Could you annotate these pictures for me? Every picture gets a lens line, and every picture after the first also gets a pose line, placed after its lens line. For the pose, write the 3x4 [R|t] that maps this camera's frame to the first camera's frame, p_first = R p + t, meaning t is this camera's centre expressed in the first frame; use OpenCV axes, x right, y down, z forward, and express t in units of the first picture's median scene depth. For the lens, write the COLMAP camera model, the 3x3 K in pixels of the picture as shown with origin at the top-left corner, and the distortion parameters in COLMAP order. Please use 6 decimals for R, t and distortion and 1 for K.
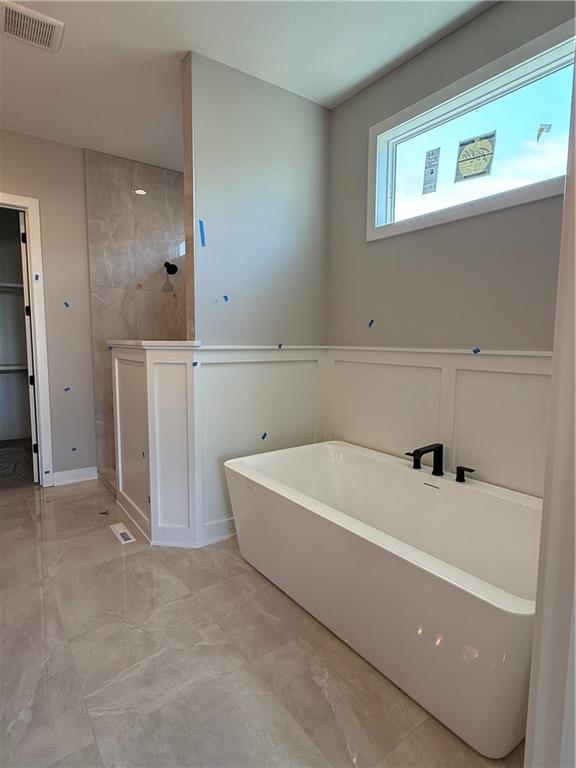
lens RADIAL K [[419.9, 0, 283.1], [0, 419.9, 381.8], [0, 0, 1]] dist [-0.000487, 0.001233]
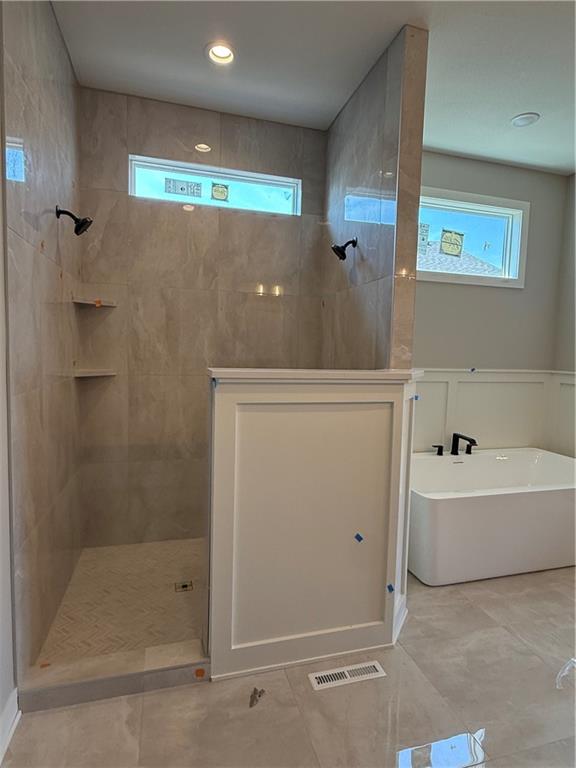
lens RADIAL K [[419.9, 0, 284.0], [0, 419.9, 386.9], [0, 0, 1]] dist [-0.000487, 0.001233]
pose [[0.346178, -0.076786, 0.935021, -1.211273], [0.077892, 0.995556, 0.052919, -0.139739], [-0.934930, 0.054511, 0.350621, 1.050493]]
